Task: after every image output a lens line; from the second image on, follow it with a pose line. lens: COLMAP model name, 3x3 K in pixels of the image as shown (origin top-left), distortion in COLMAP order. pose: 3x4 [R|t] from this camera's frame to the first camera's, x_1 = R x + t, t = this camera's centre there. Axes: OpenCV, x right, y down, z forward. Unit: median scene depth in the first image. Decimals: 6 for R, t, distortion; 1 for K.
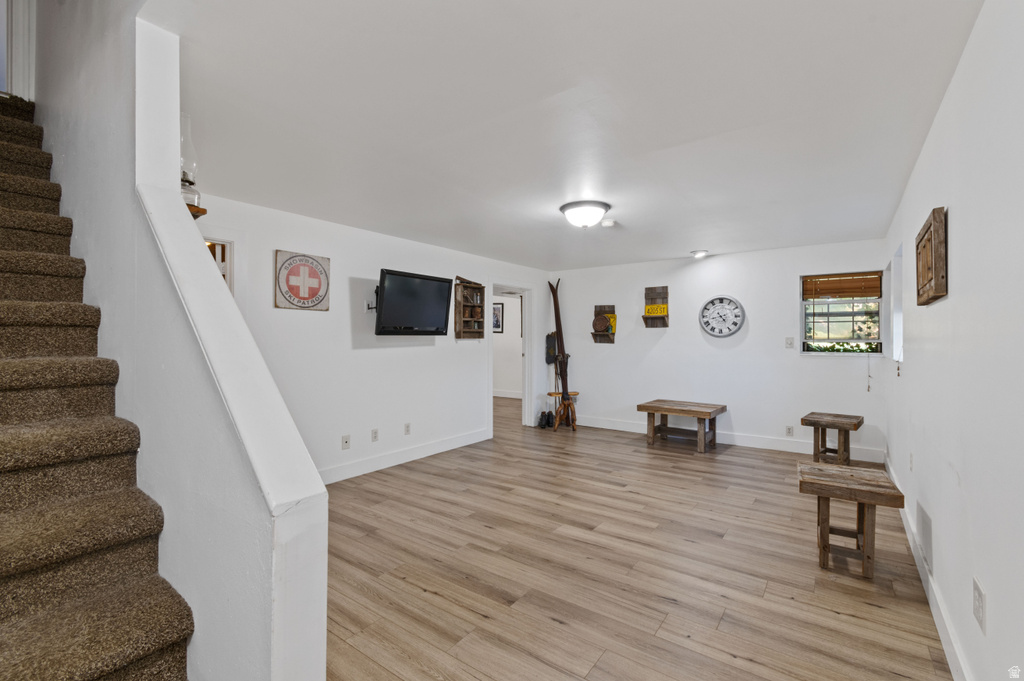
lens RADIAL K [[453.5, 0, 513.7], [0, 453.5, 337.9], [0, 0, 1]] dist [0.005494, -0.000330]
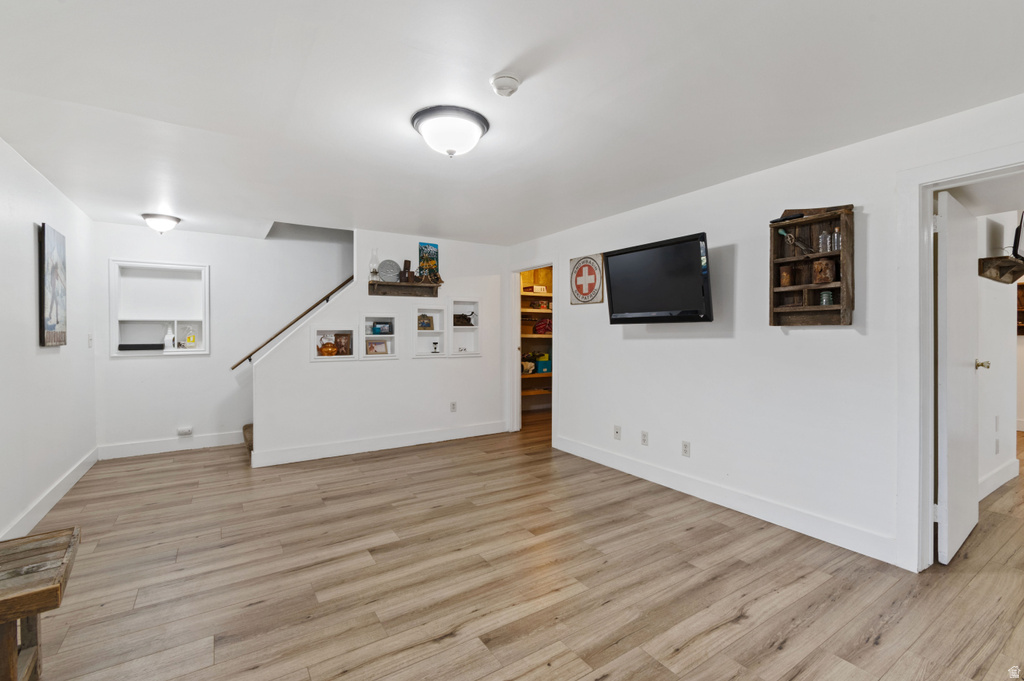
lens RADIAL K [[453.5, 0, 514.5], [0, 453.5, 336.7], [0, 0, 1]] dist [0.005494, -0.000330]
pose [[-0.356002, 0.008208, -0.934449, 0.715780], [0.003030, 0.999966, 0.007629, 0.013139], [0.934480, -0.000115, -0.356015, 1.285048]]
